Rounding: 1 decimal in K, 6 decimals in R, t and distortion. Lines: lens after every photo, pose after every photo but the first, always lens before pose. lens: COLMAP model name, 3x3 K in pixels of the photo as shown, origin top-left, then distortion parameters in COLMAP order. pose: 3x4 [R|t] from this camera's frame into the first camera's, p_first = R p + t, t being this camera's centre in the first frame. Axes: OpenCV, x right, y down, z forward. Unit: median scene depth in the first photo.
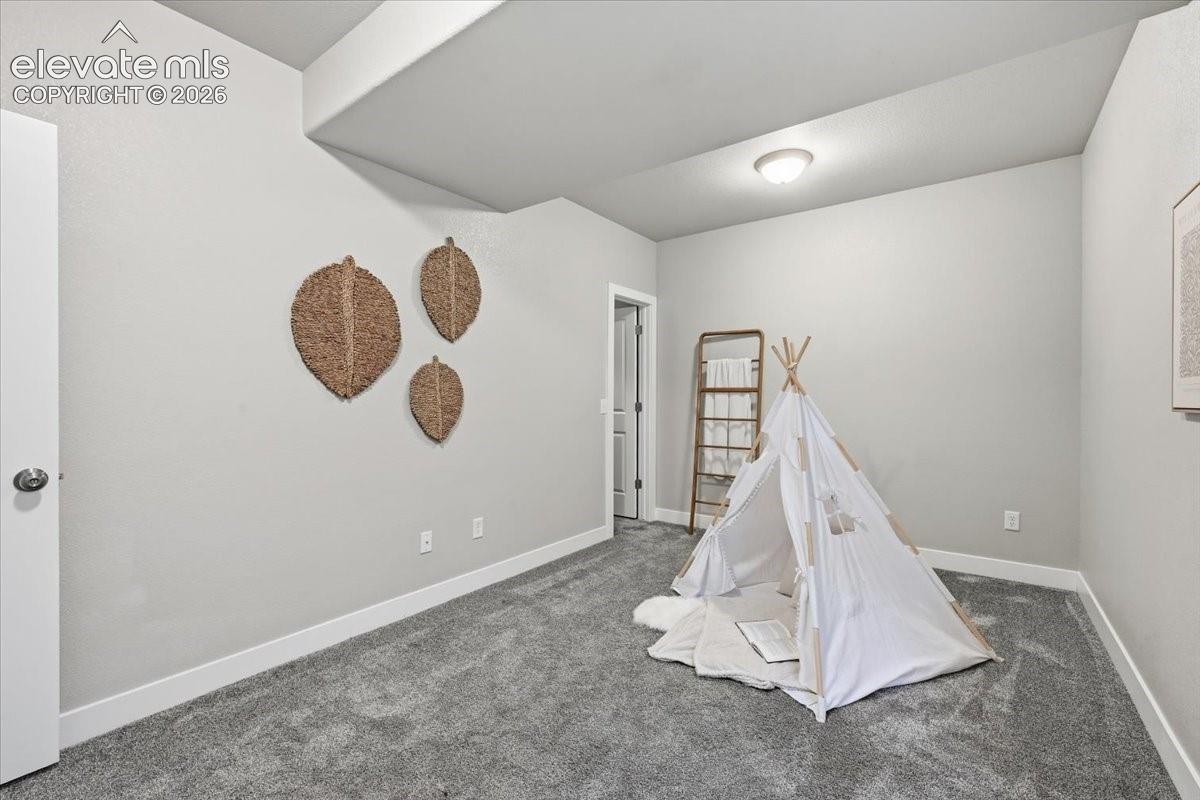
lens RADIAL K [[508.6, 0, 607.7], [0, 508.6, 396.5], [0, 0, 1]] dist [-0.000836, 0.000115]
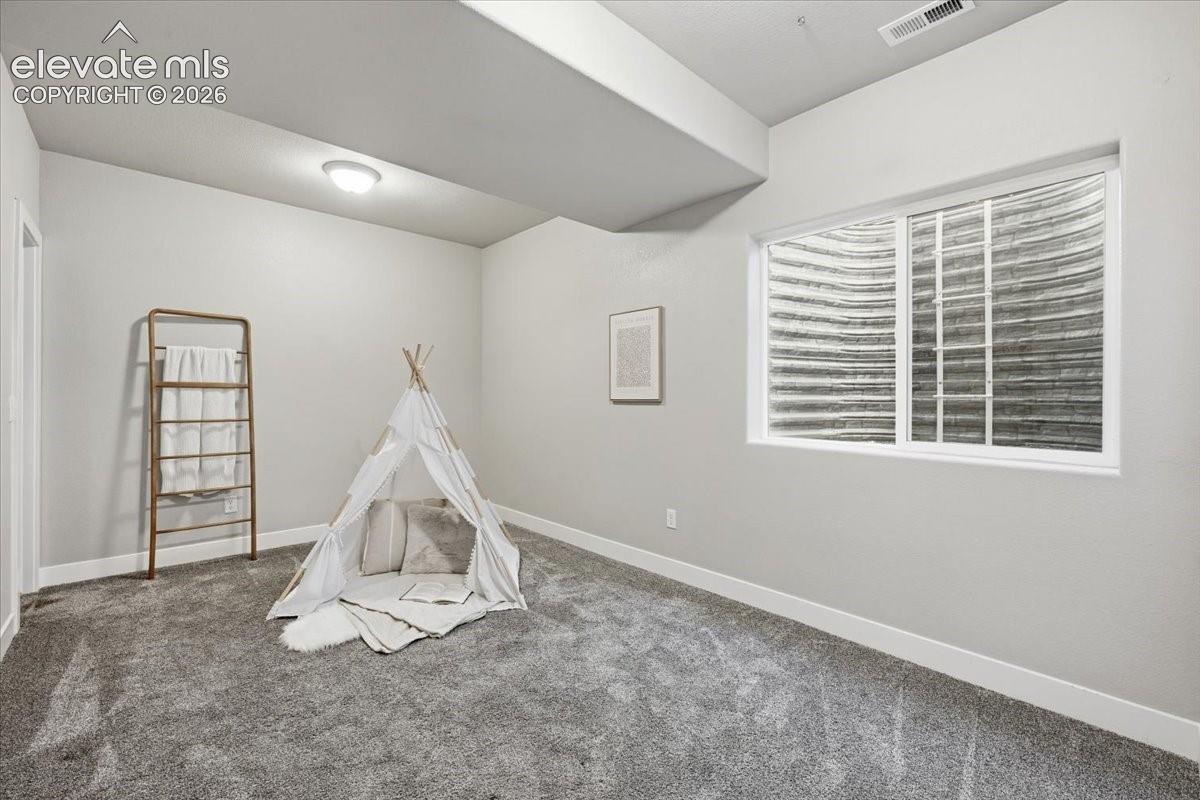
lens RADIAL K [[508.6, 0, 607.7], [0, 508.6, 396.5], [0, 0, 1]] dist [-0.000836, 0.000115]
pose [[0.182228, -0.005300, 0.983242, -0.452671], [-0.003801, 0.999974, 0.006095, -0.001901], [-0.983249, -0.004848, 0.182203, 0.216886]]
